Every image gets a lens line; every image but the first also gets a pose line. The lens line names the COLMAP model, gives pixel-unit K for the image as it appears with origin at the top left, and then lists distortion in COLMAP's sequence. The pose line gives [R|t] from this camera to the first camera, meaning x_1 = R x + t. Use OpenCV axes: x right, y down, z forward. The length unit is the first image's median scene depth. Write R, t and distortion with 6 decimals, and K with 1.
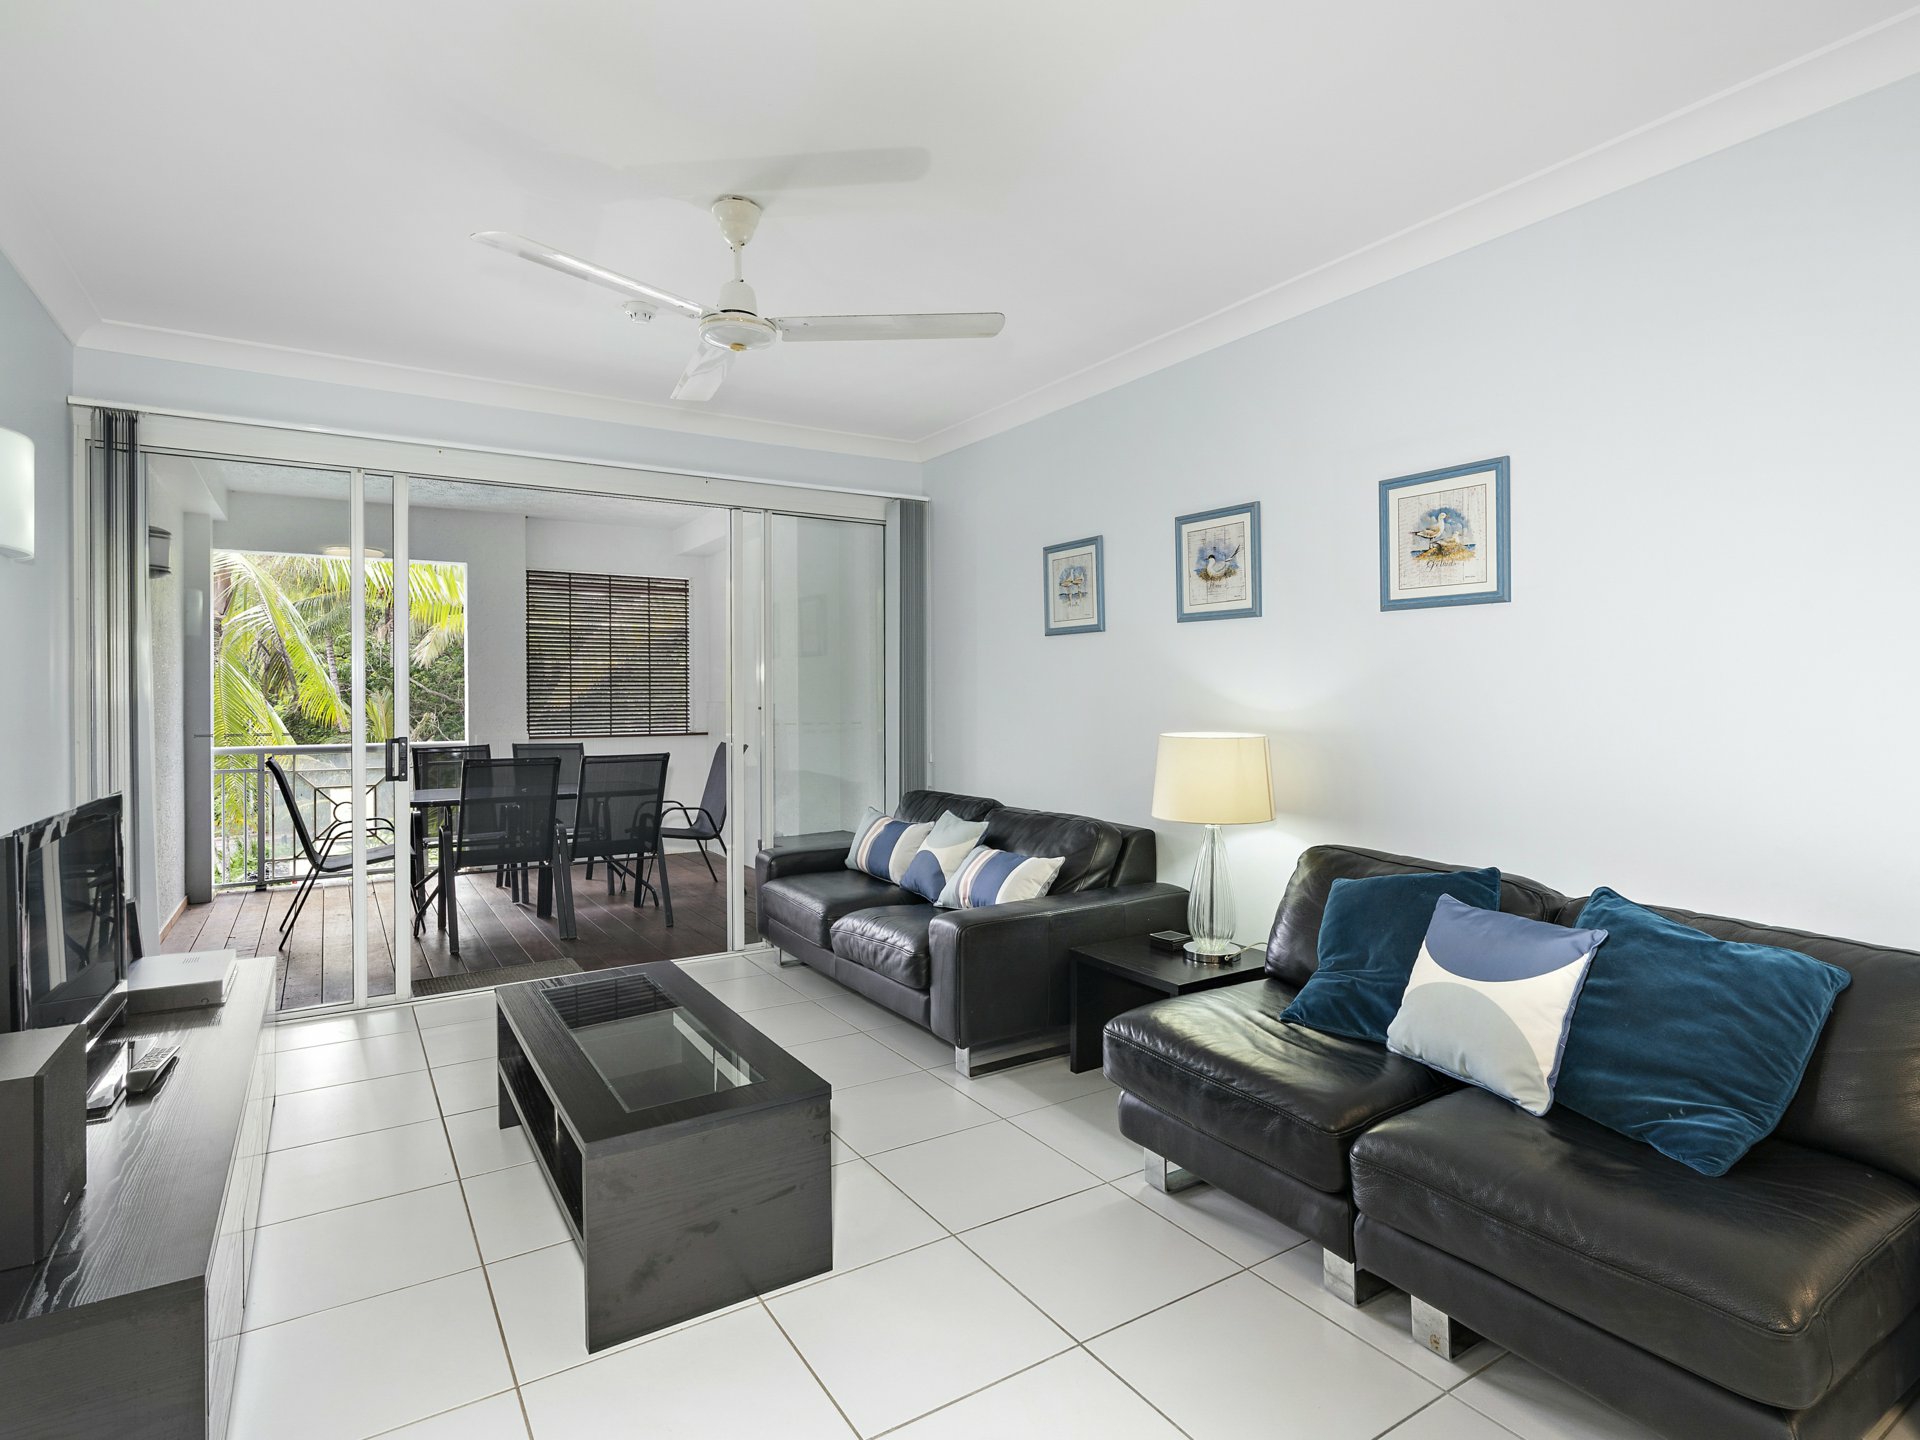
lens RADIAL K [[976.9, 0, 953.6], [0, 976.9, 725.0], [0, 0, 1]] dist [-0.001334, -0.000445]
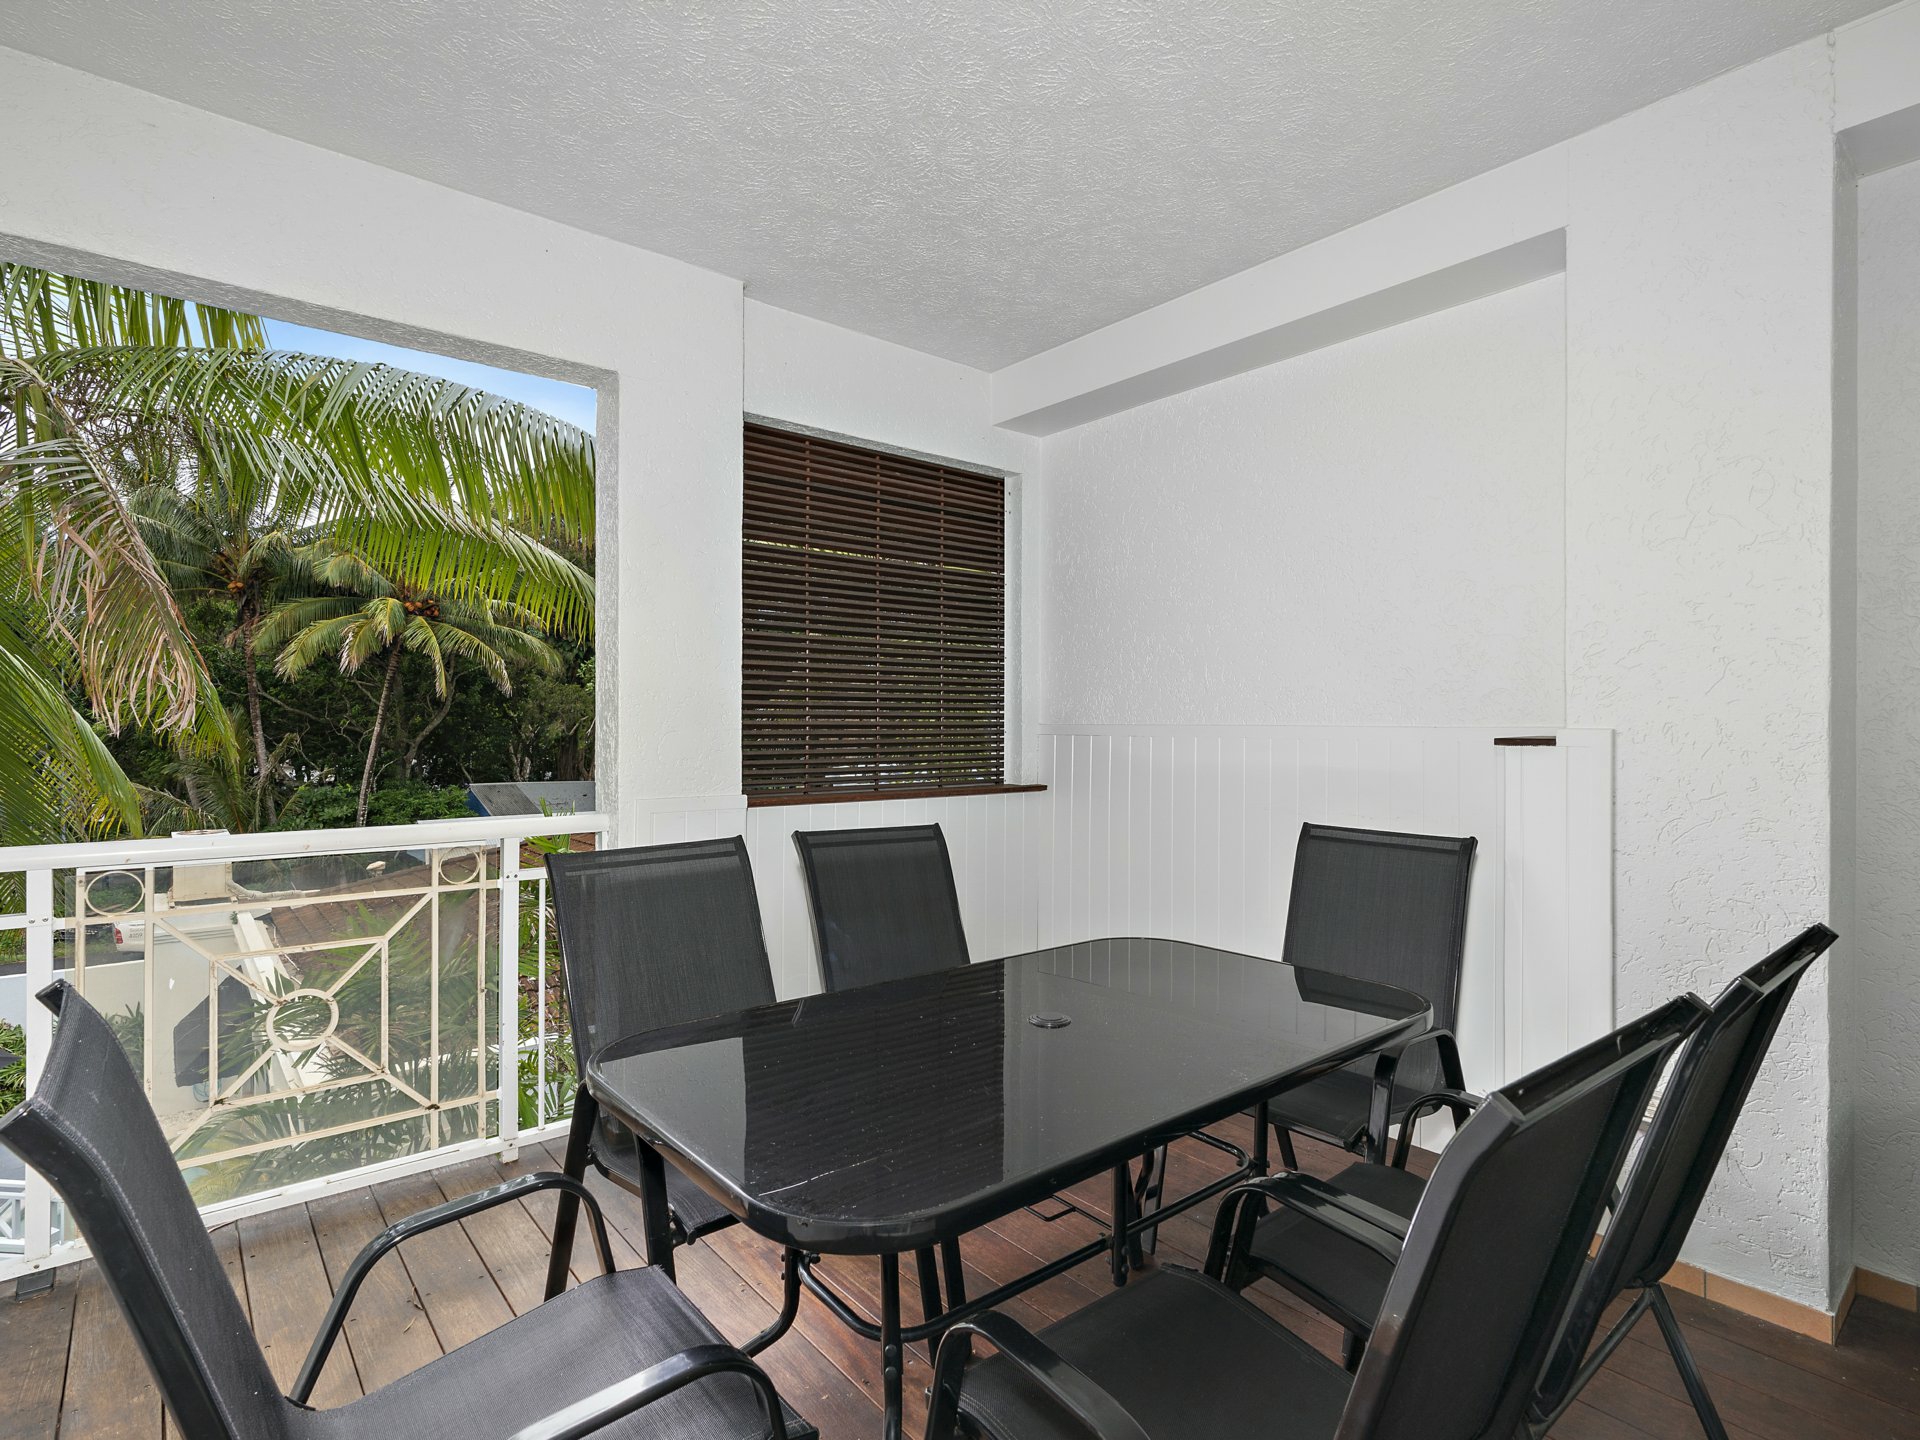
lens RADIAL K [[976.9, 0, 961.1], [0, 976.9, 720.0], [0, 0, 1]] dist [-0.001334, -0.000445]
pose [[0.990292, 0.002209, 0.138988, -0.283288], [0.001100, 0.999718, -0.023728, -0.014982], [-0.139001, 0.023650, 0.990010, 0.264629]]
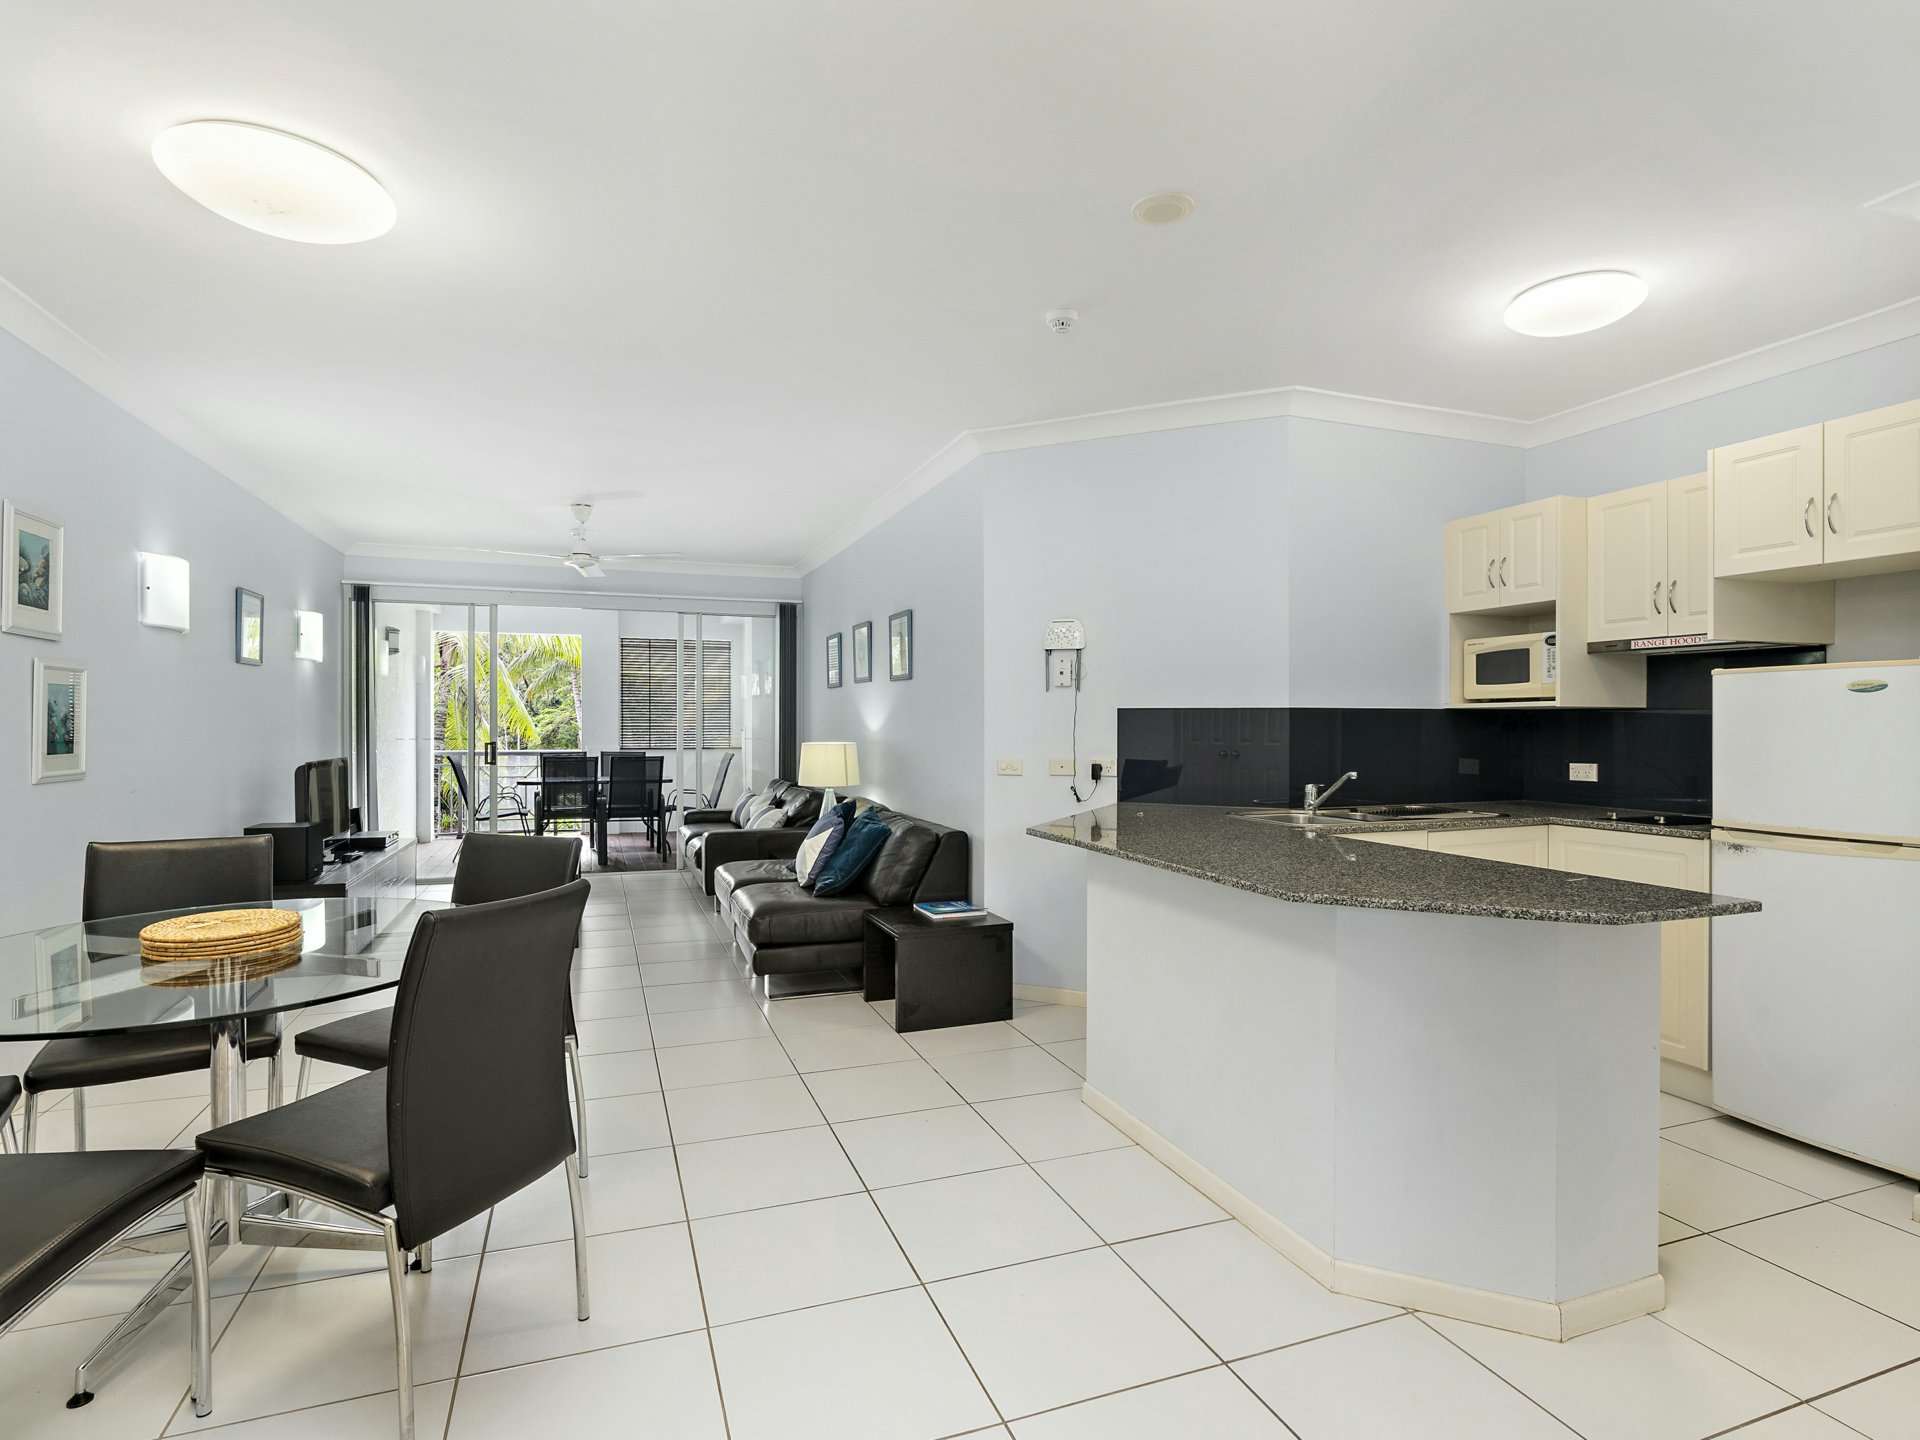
lens RADIAL K [[976.9, 0, 962.7], [0, 976.9, 716.9], [0, 0, 1]] dist [-0.001334, -0.000445]
pose [[0.983045, -0.010135, -0.183085, 0.337214], [0.004178, 0.999450, -0.032894, 0.010418], [0.183317, 0.031572, 0.982547, -0.345110]]
